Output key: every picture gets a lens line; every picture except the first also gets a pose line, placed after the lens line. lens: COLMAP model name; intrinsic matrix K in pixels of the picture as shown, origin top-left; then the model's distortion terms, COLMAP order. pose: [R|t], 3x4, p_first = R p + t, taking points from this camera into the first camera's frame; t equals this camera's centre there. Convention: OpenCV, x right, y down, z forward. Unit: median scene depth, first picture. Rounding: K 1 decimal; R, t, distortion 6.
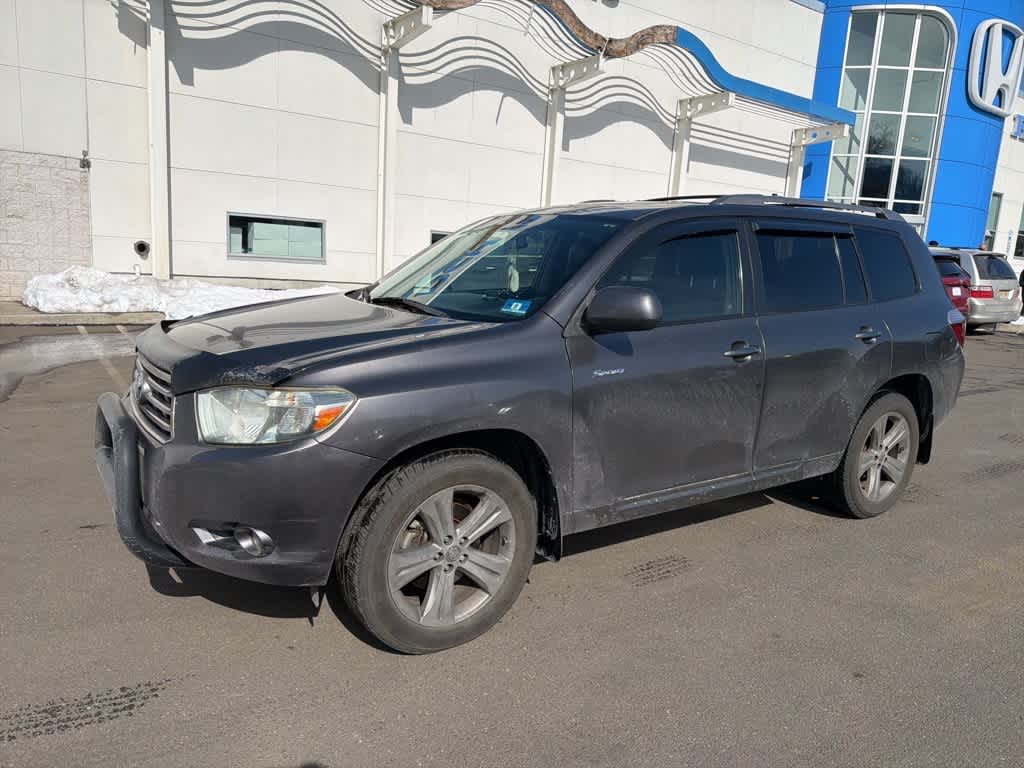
lens RADIAL K [[709.1, 0, 515.4], [0, 709.1, 386.3], [0, 0, 1]] dist [0.038328, -0.051068]
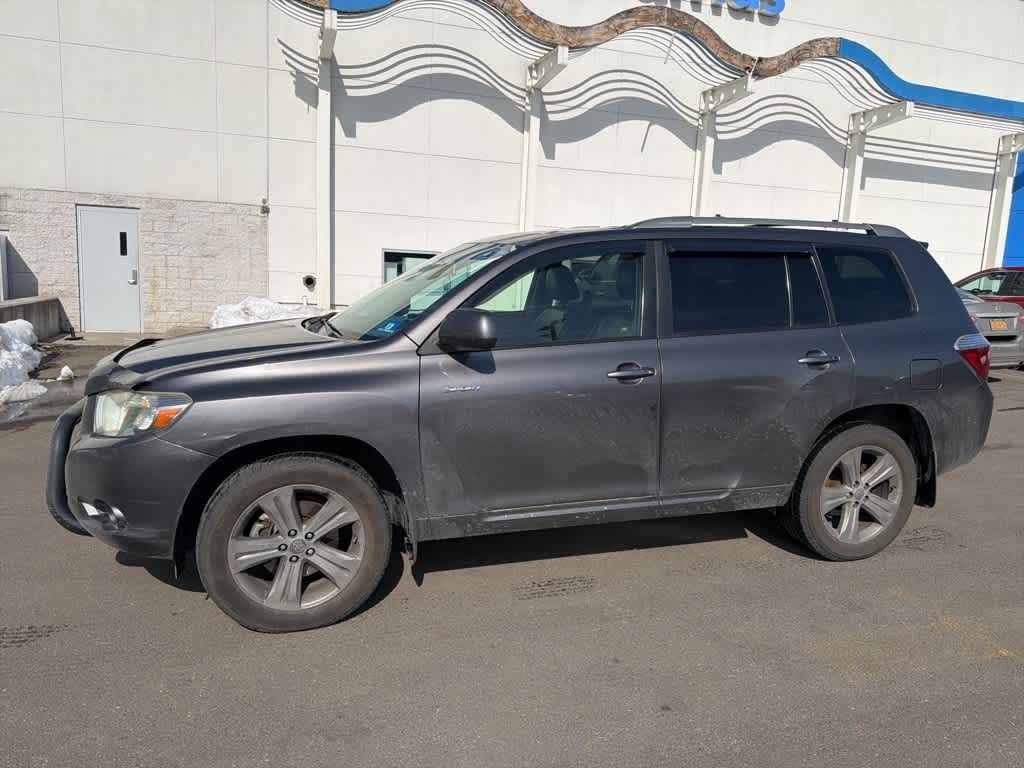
lens RADIAL K [[710.6, 0, 514.0], [0, 710.6, 381.6], [0, 0, 1]] dist [0.037757, -0.046413]
pose [[0.962870, 0.021719, -0.269092, 0.108753], [-0.034030, 0.998573, -0.041168, 0.002450], [0.267814, 0.048797, 0.962234, -0.001099]]
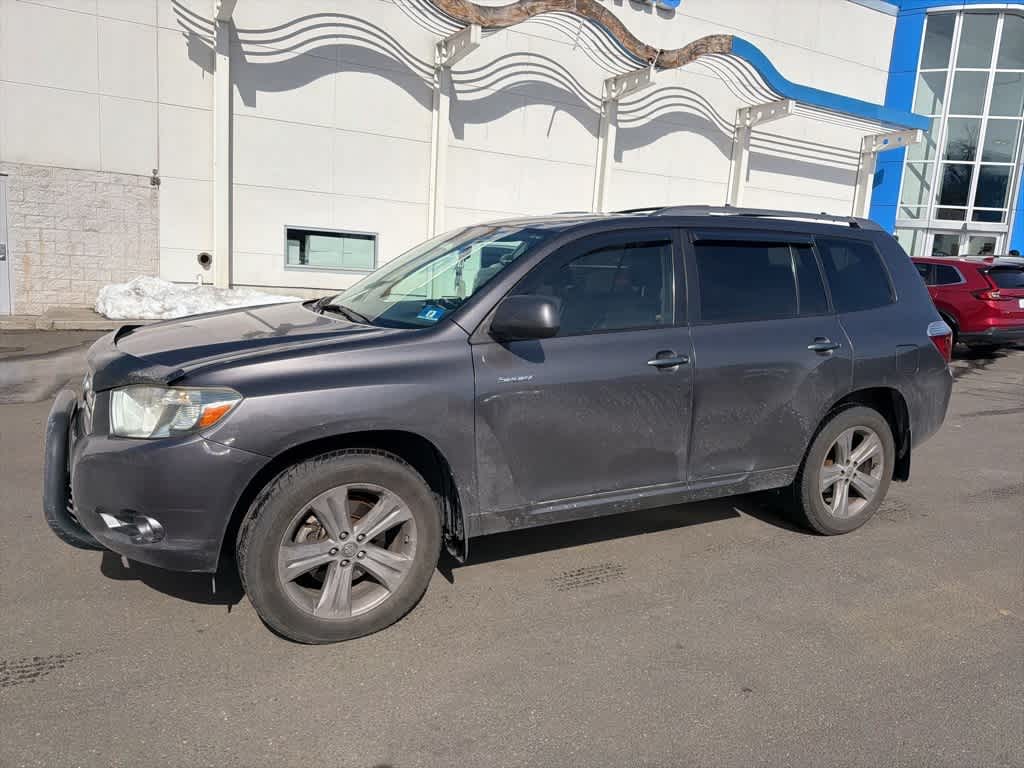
lens RADIAL K [[709.0, 0, 514.4], [0, 709.0, 377.7], [0, 0, 1]] dist [0.035894, -0.041026]
pose [[0.994342, 0.015576, -0.105076, 0.052653], [-0.018327, 0.999513, -0.025273, 0.001071], [0.104632, 0.027056, 0.994143, -0.004932]]
